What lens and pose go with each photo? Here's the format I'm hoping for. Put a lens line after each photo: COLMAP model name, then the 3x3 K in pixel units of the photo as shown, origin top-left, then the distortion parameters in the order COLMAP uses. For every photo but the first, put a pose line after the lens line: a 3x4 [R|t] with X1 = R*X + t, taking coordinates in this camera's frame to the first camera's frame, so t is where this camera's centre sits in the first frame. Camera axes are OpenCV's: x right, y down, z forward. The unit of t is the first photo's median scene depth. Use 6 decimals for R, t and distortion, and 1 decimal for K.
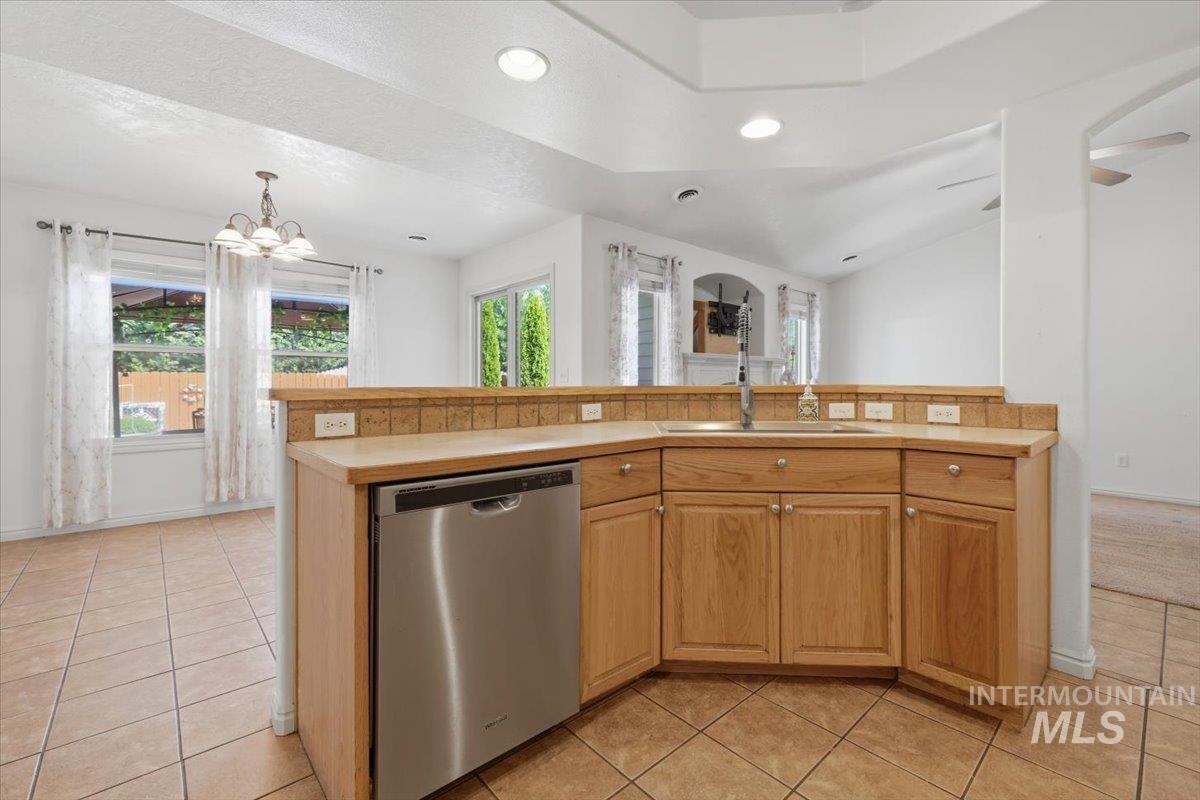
lens RADIAL K [[511.8, 0, 597.6], [0, 511.8, 387.9], [0, 0, 1]] dist [0.000262, 0.000131]
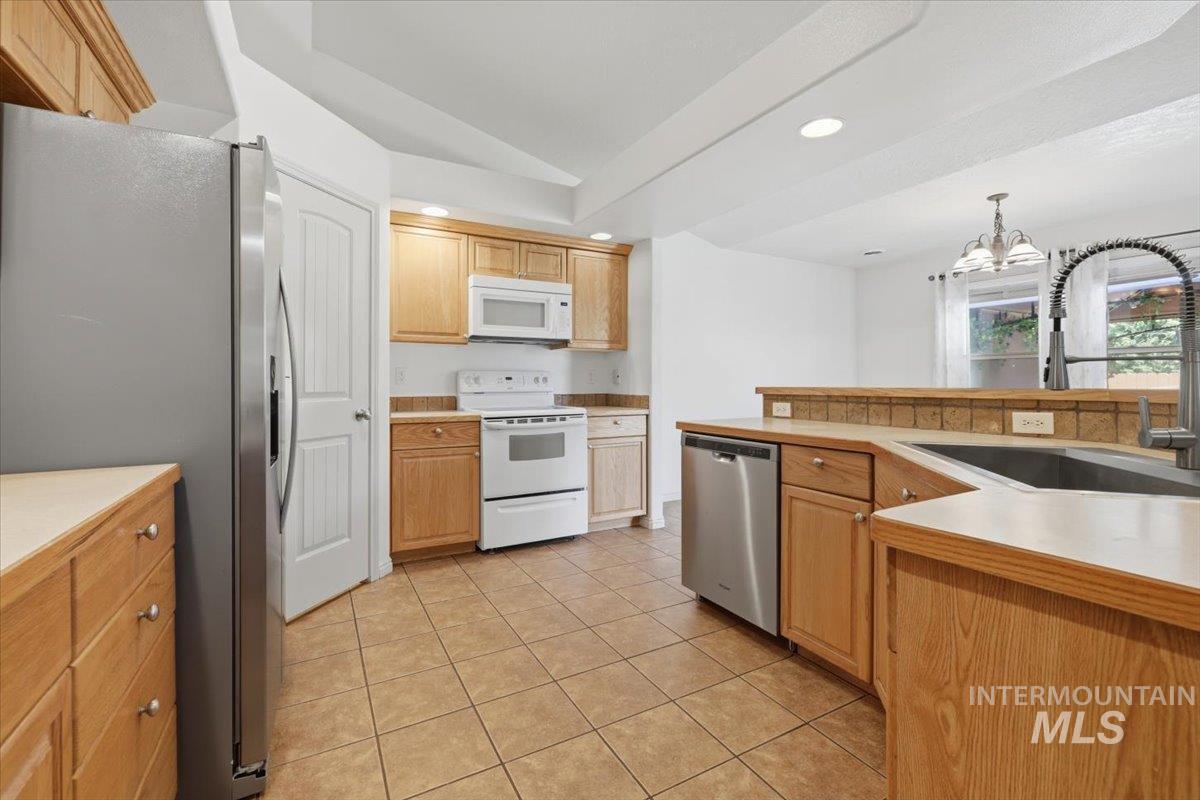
lens RADIAL K [[511.8, 0, 597.6], [0, 511.8, 387.9], [0, 0, 1]] dist [0.000262, 0.000131]
pose [[-0.210339, 0.008452, -0.977592, 0.573957], [-0.006662, 0.999927, 0.010079, -0.005254], [0.977606, 0.008633, -0.210267, 0.354588]]
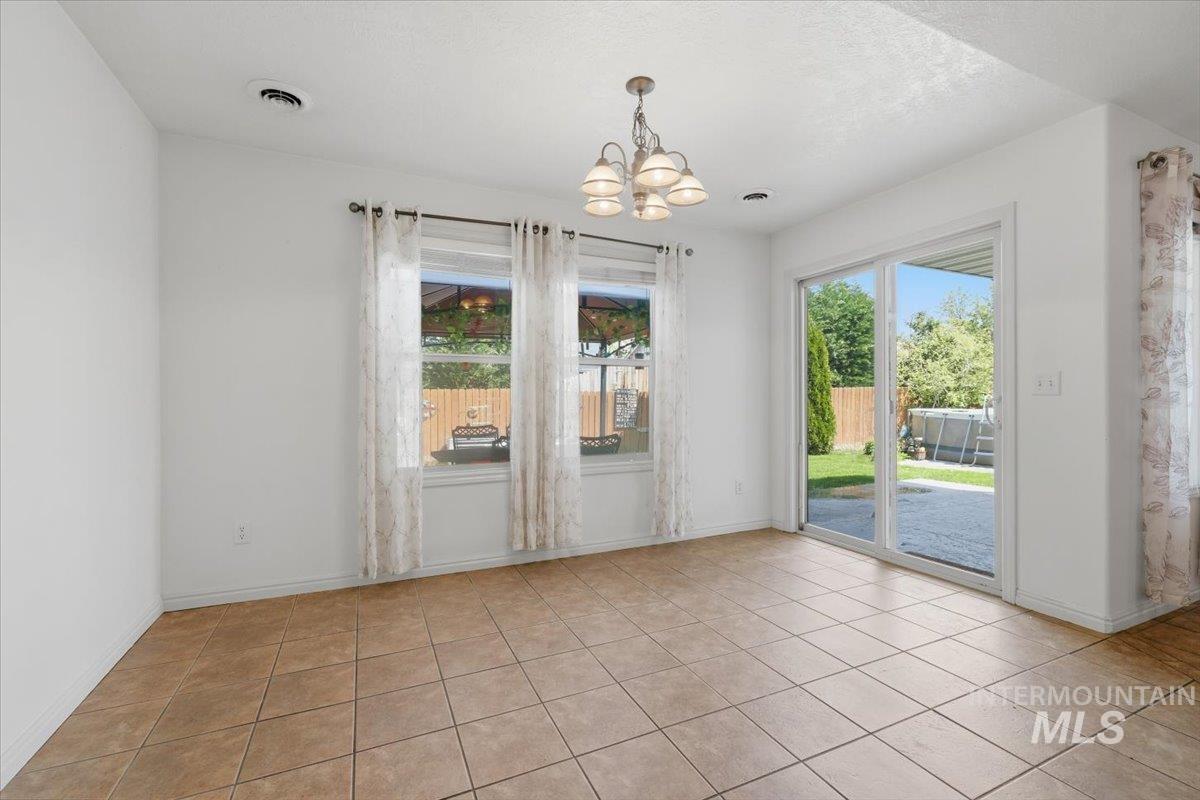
lens RADIAL K [[510.4, 0, 603.7], [0, 510.4, 408.4], [0, 0, 1]] dist [-0.001459, -0.000248]
pose [[0.959339, -0.001151, -0.282256, -0.463410], [0.004699, 0.999918, 0.011892, -0.006168], [0.282219, -0.012735, 0.959266, 0.320652]]
